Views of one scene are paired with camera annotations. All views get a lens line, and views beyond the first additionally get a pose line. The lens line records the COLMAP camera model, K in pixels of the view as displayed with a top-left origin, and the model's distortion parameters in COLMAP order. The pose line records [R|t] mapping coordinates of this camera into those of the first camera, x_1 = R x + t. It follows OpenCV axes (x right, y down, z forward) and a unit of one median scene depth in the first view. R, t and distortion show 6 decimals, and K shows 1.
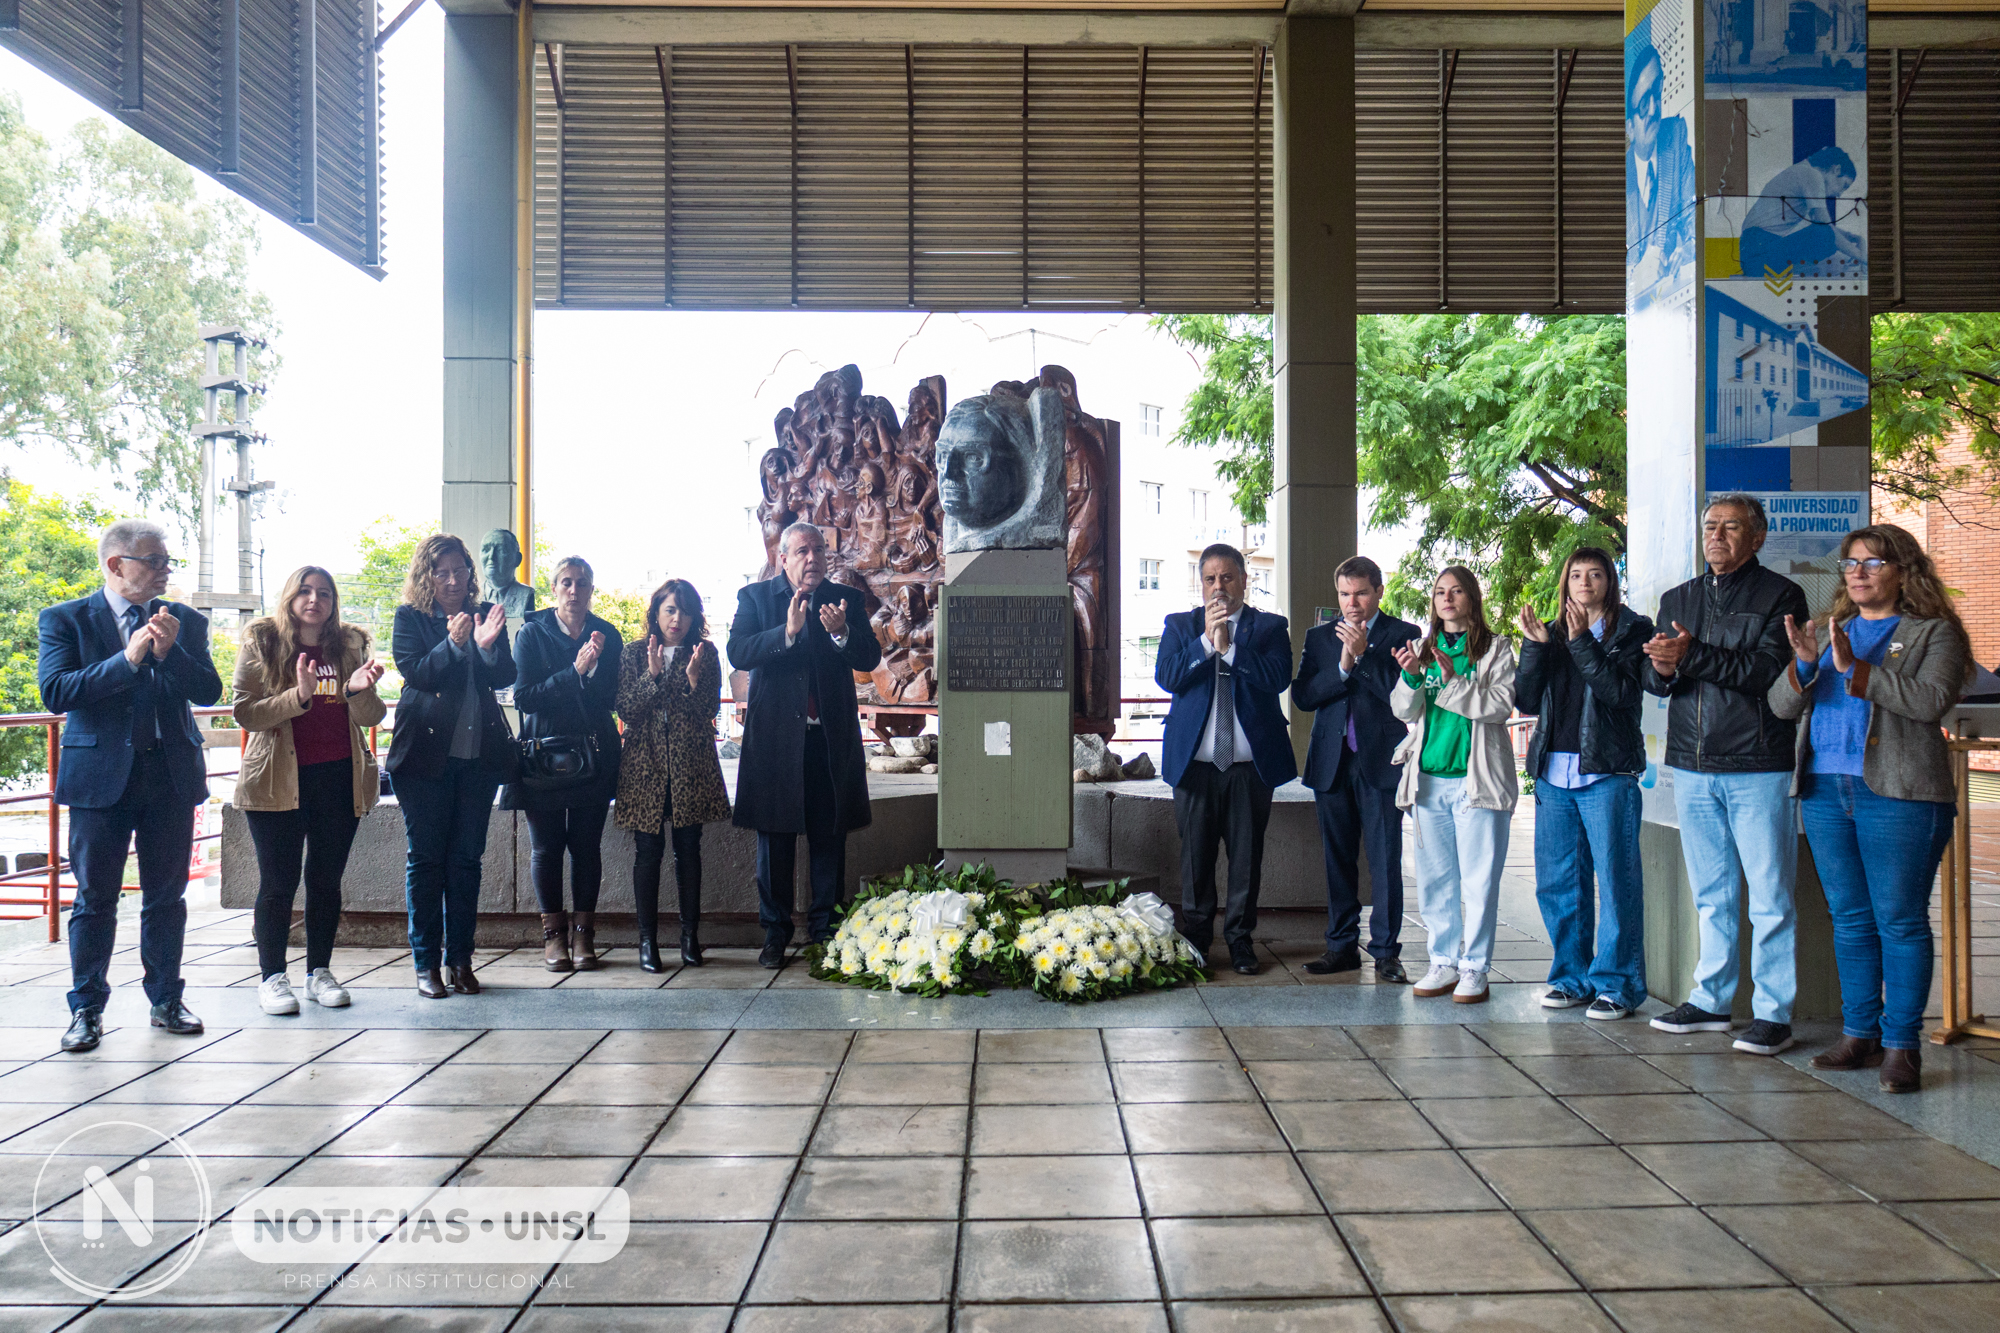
lens RADIAL K [[1482.2, 0, 1021.2], [0, 1482.2, 678.2], [0, 0, 1]] dist [-0.030130, -0.007247]
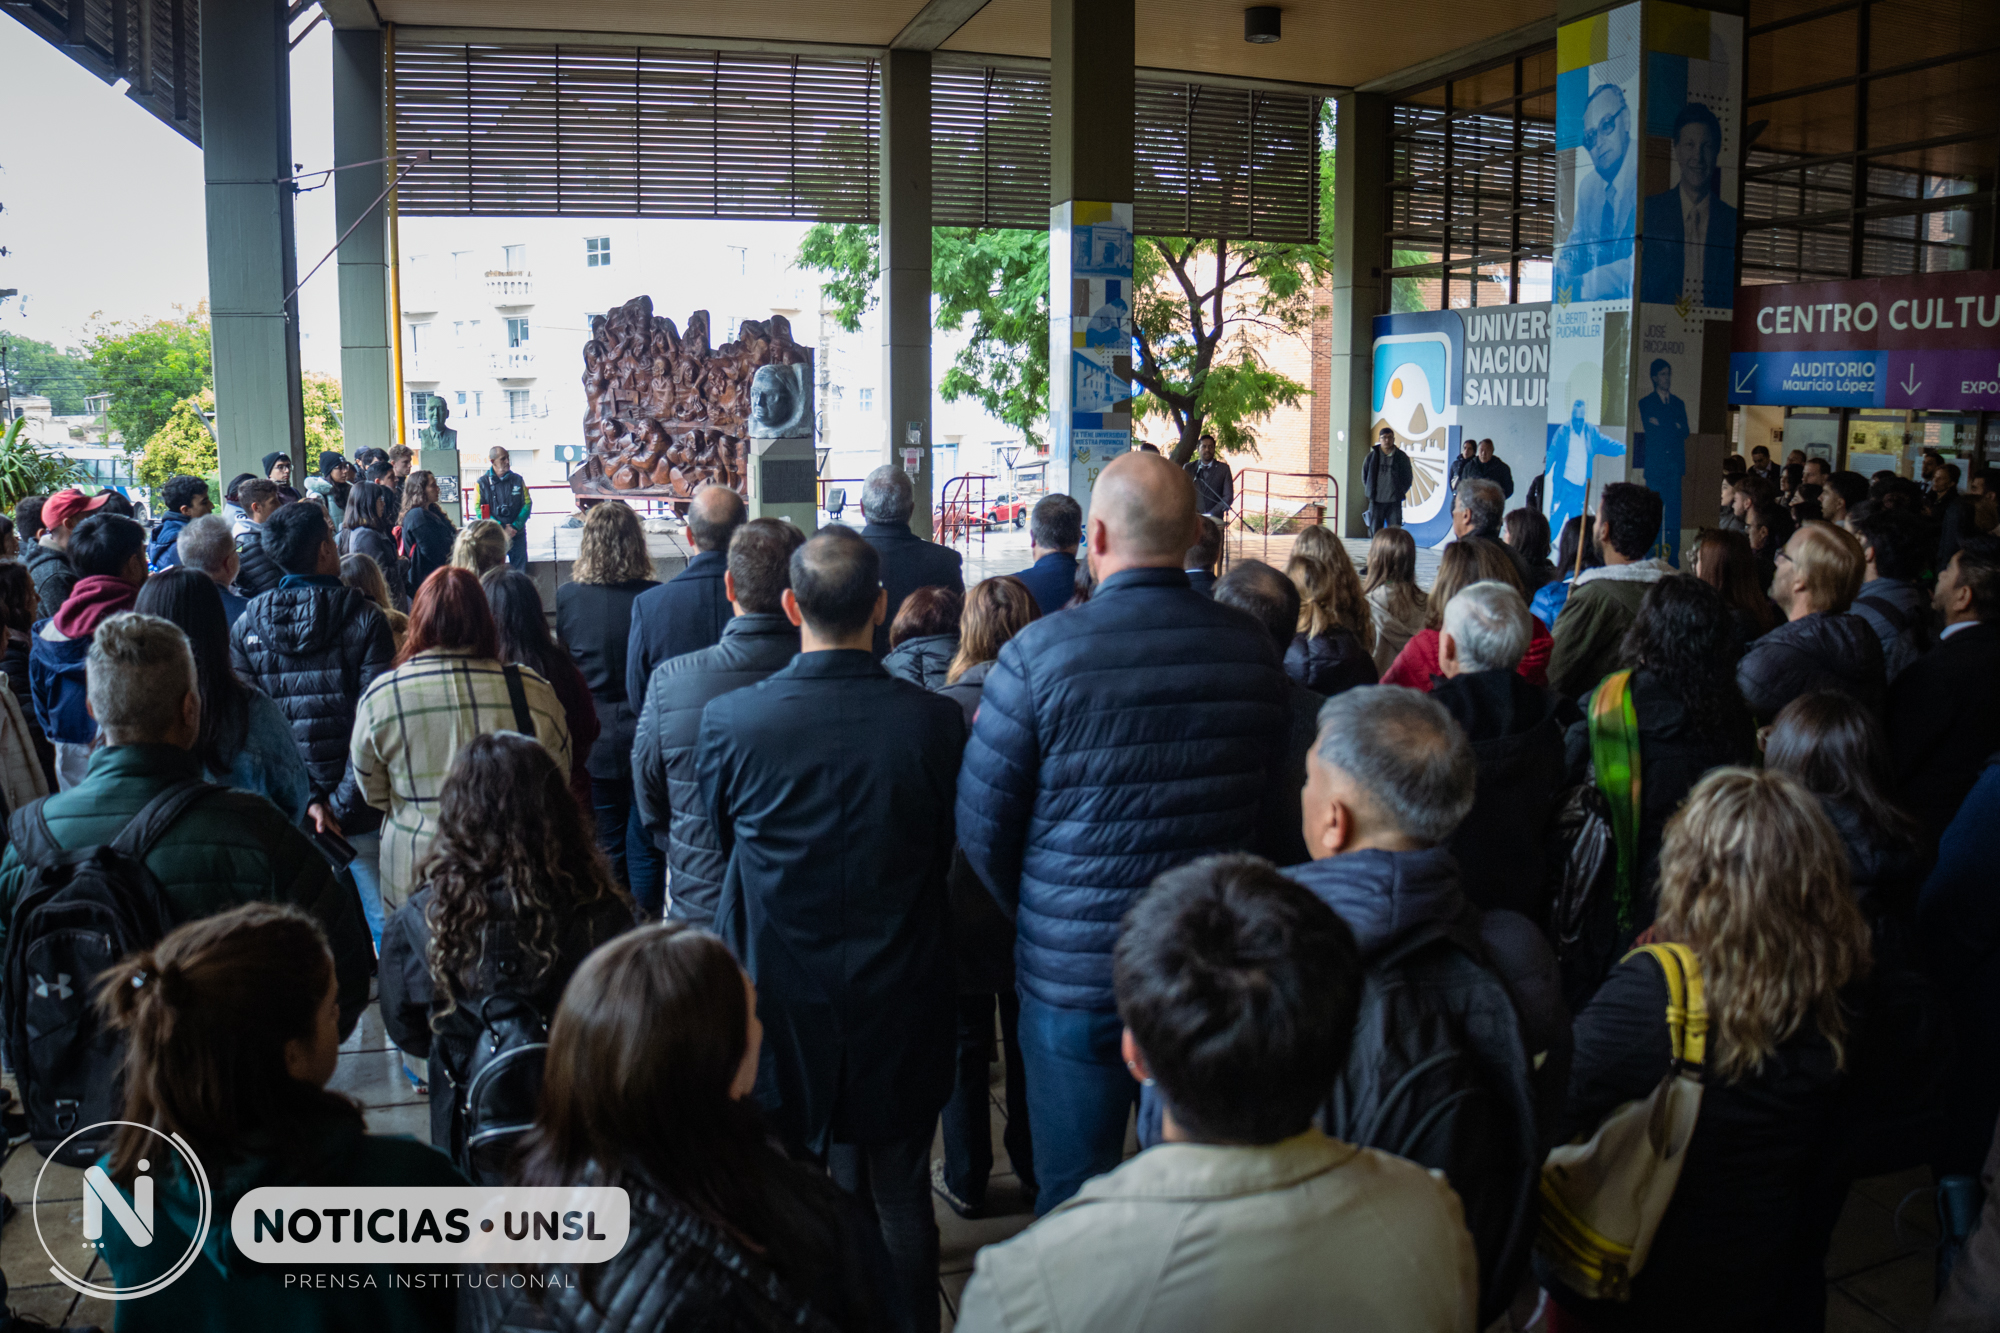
lens RADIAL K [[1423.5, 0, 999.4], [0, 1423.5, 597.4], [0, 0, 1]] dist [-0.114959, 0.003097]
pose [[0.960562, -0.038715, 0.275357, -0.204952], [0.002543, 0.991442, 0.130524, -0.087349], [-0.278053, -0.124676, 0.952440, -0.780679]]
